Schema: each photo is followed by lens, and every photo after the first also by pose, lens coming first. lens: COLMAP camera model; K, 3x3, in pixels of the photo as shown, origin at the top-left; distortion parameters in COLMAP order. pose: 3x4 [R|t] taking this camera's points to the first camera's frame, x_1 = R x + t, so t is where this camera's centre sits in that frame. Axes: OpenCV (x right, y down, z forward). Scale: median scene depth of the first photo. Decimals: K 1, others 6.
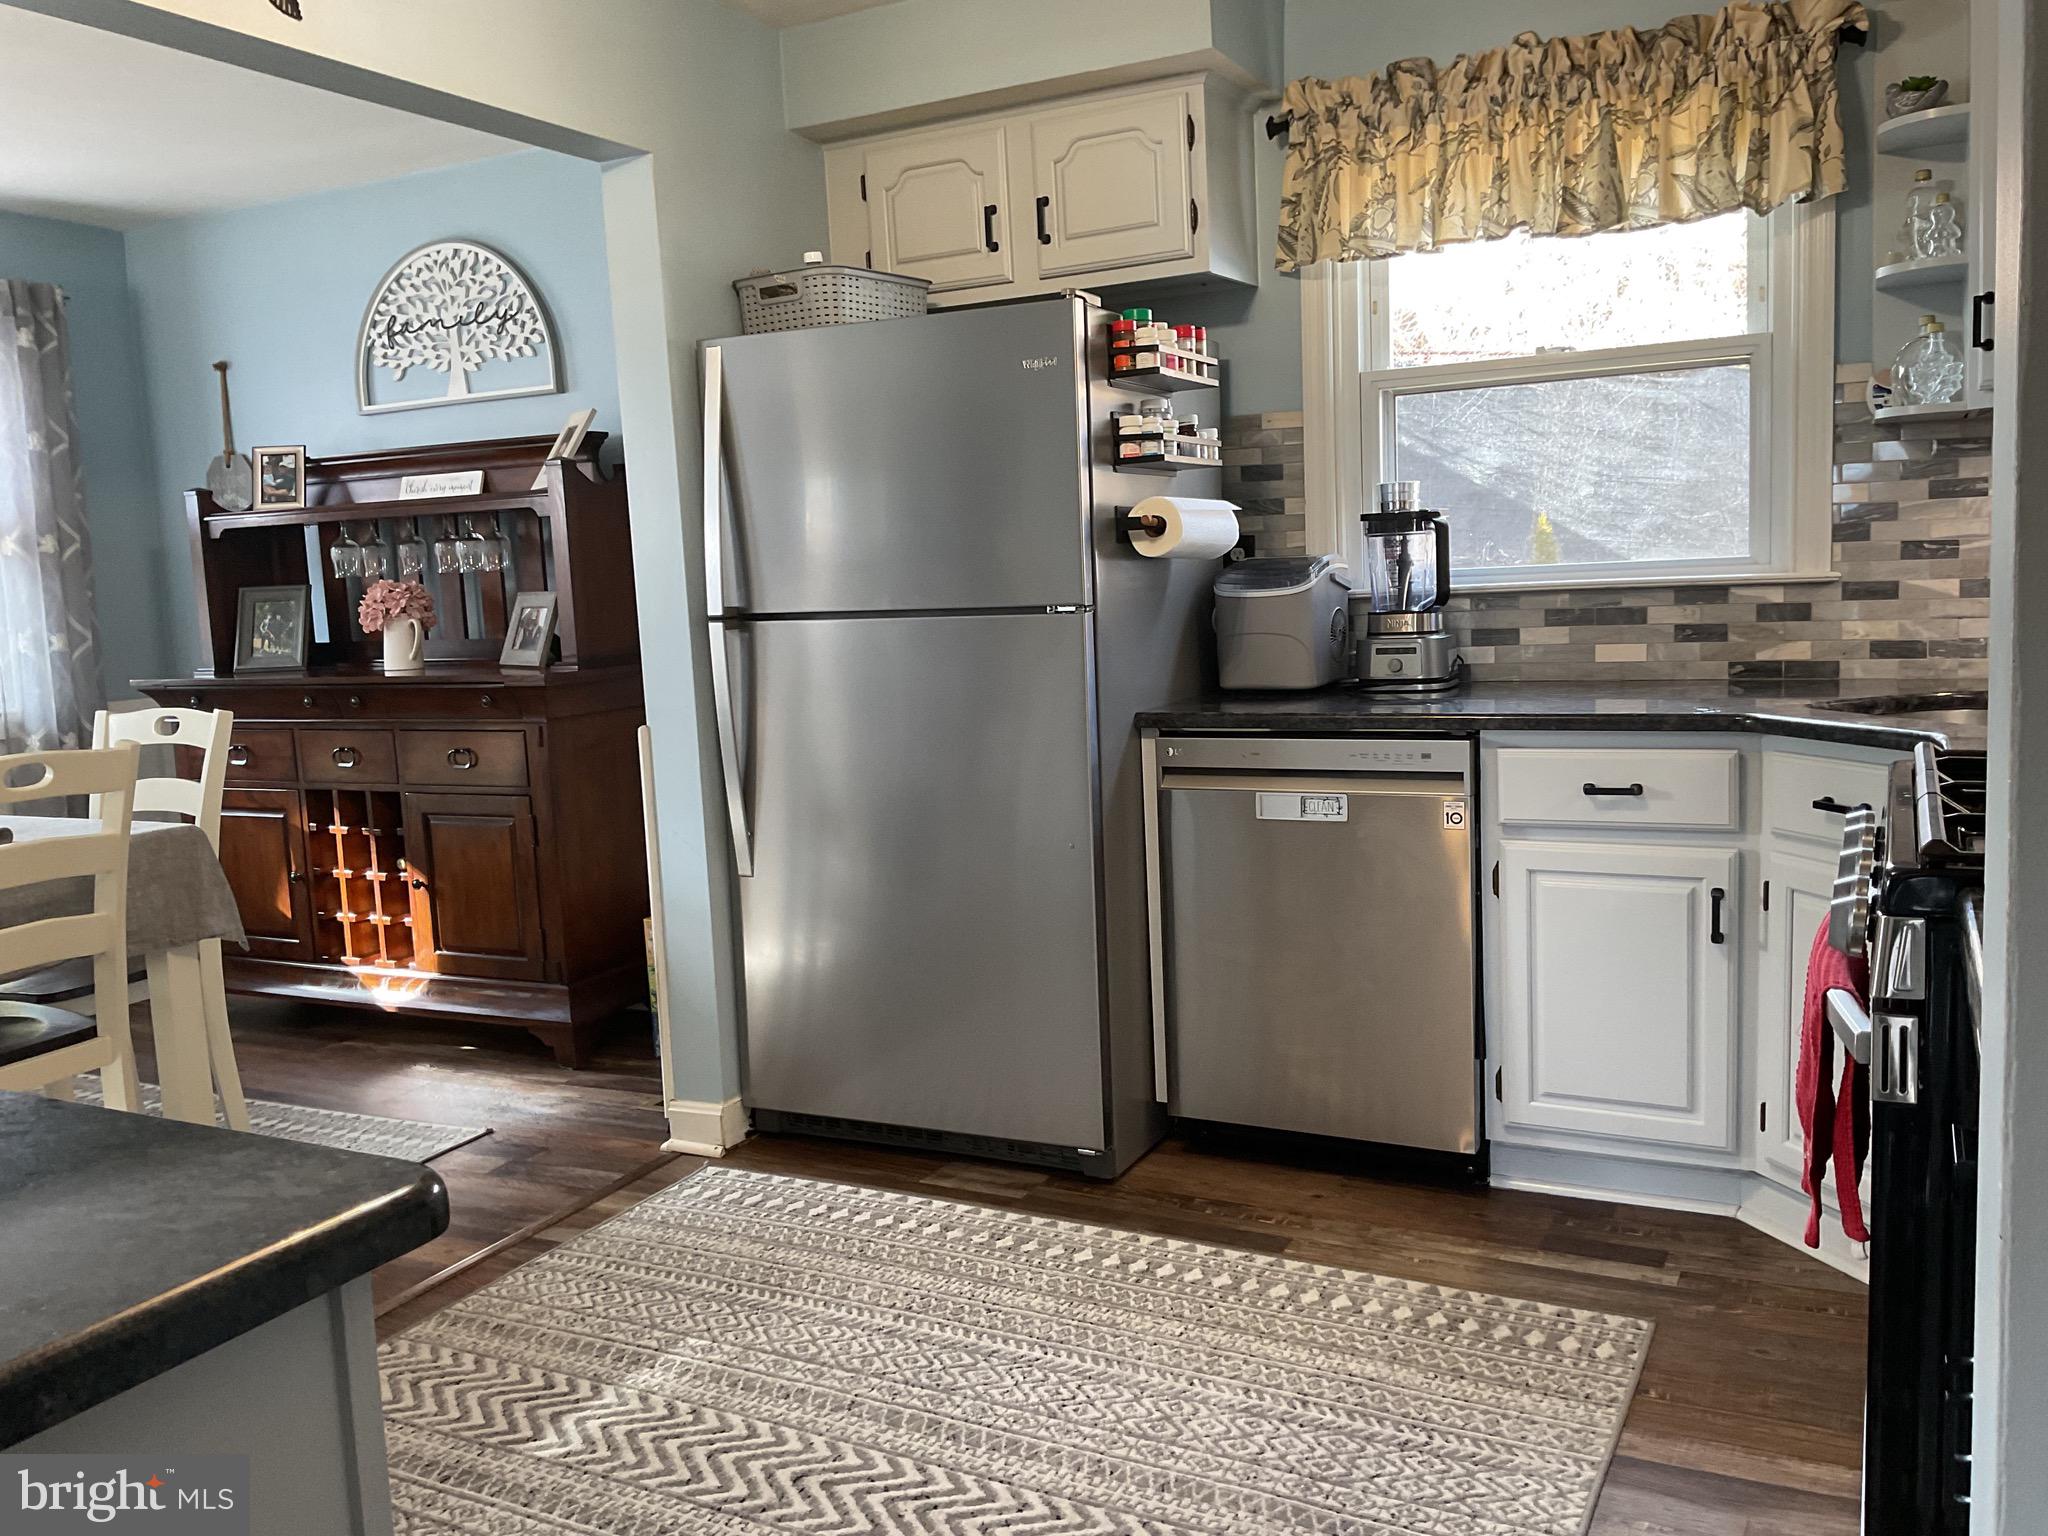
lens RADIAL K [[1701.7, 0, 1033.1], [0, 1701.7, 765.6], [0, 0, 1]] dist [0.128776, -0.250460]
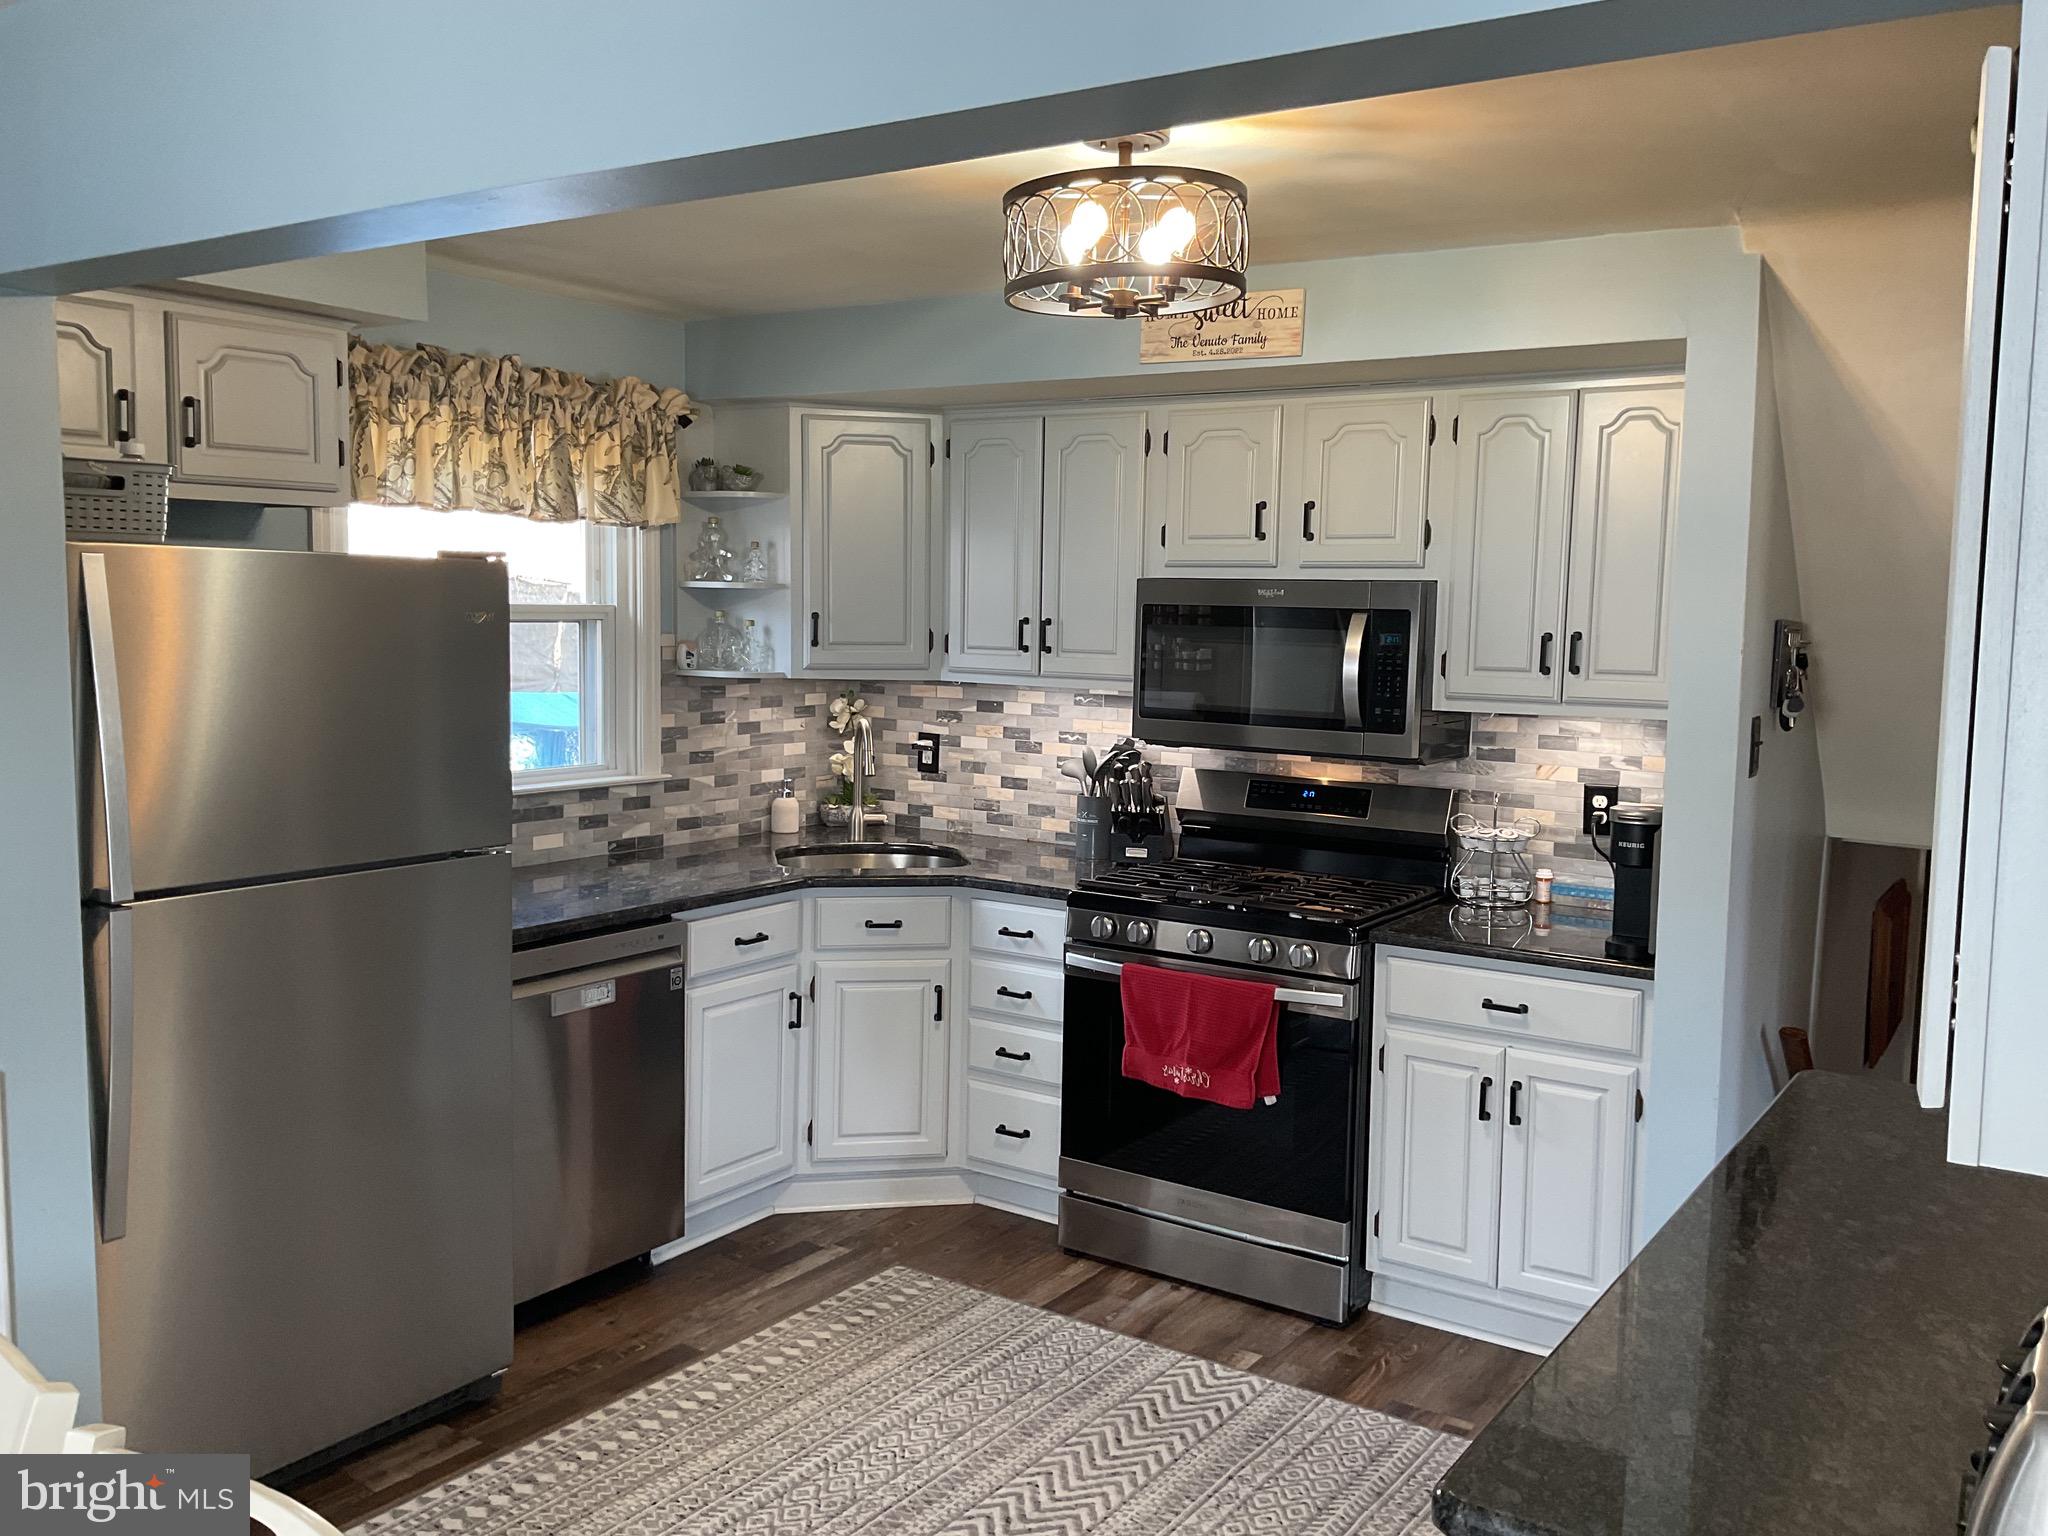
lens RADIAL K [[1701.7, 0, 1033.1], [0, 1701.7, 765.6], [0, 0, 1]] dist [0.128776, -0.250460]
pose [[0.114182, -0.047989, 0.992300, -0.954574], [0.093964, 0.994877, 0.037302, -0.147129], [-0.989006, 0.088981, 0.118106, 0.533561]]
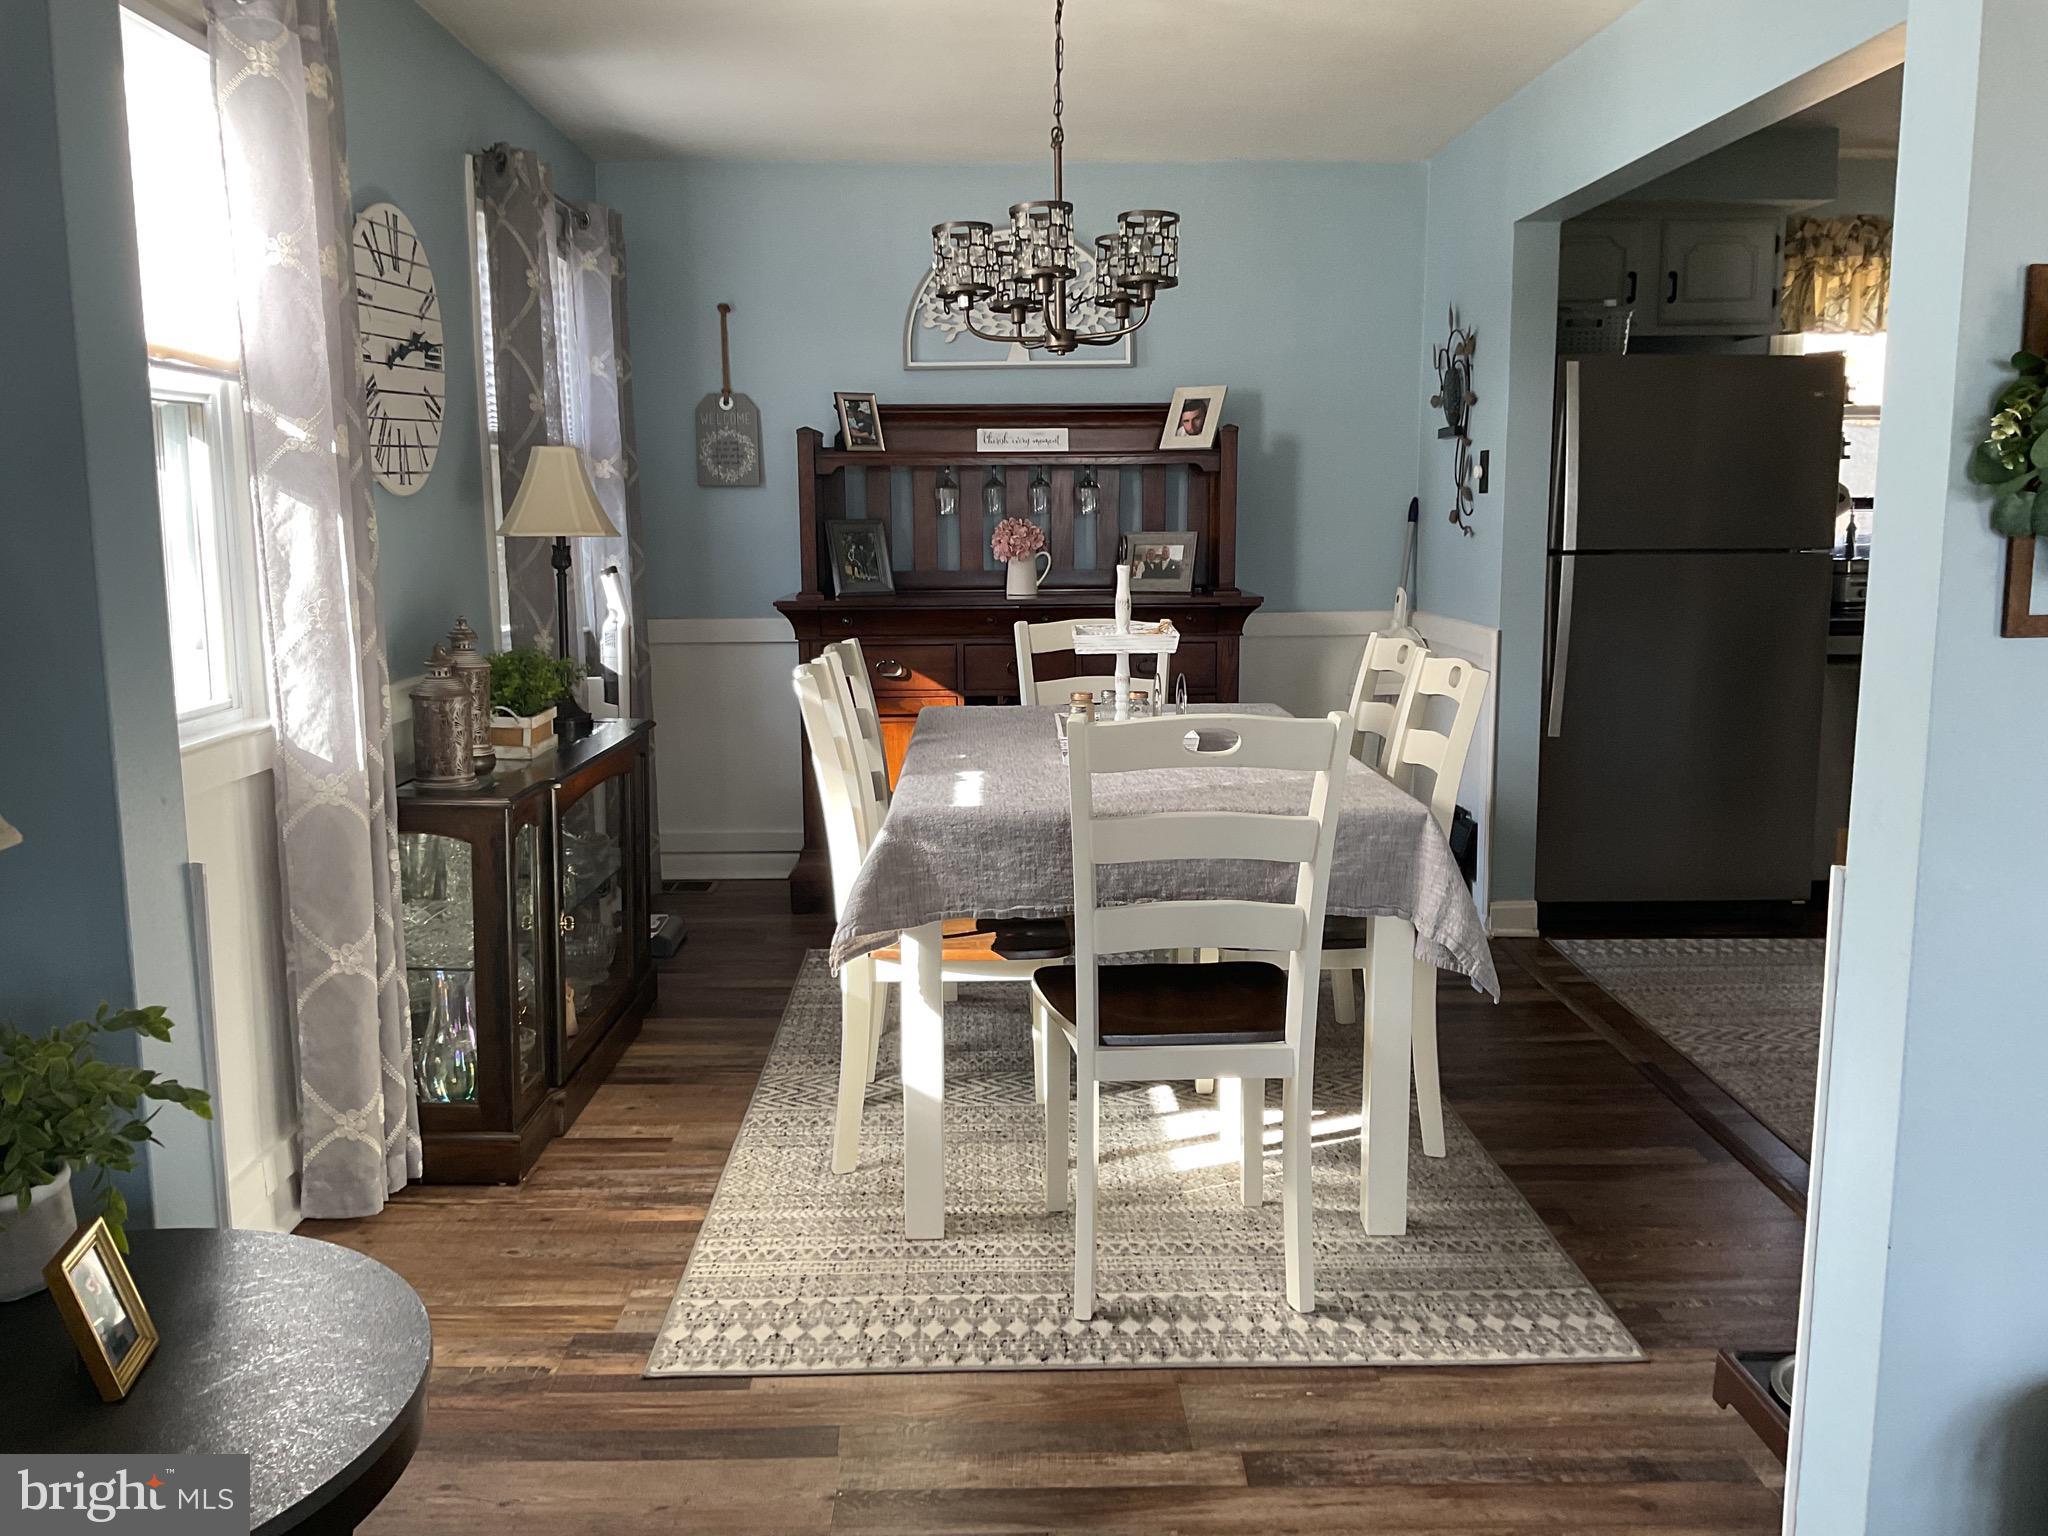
lens RADIAL K [[1701.7, 0, 1033.1], [0, 1701.7, 765.6], [0, 0, 1]] dist [0.128776, -0.250460]
pose [[0.875805, -0.034546, 0.481428, -1.347863], [0.023451, 0.999303, 0.029047, 0.040240], [-0.482095, -0.014149, 0.876004, -0.041702]]
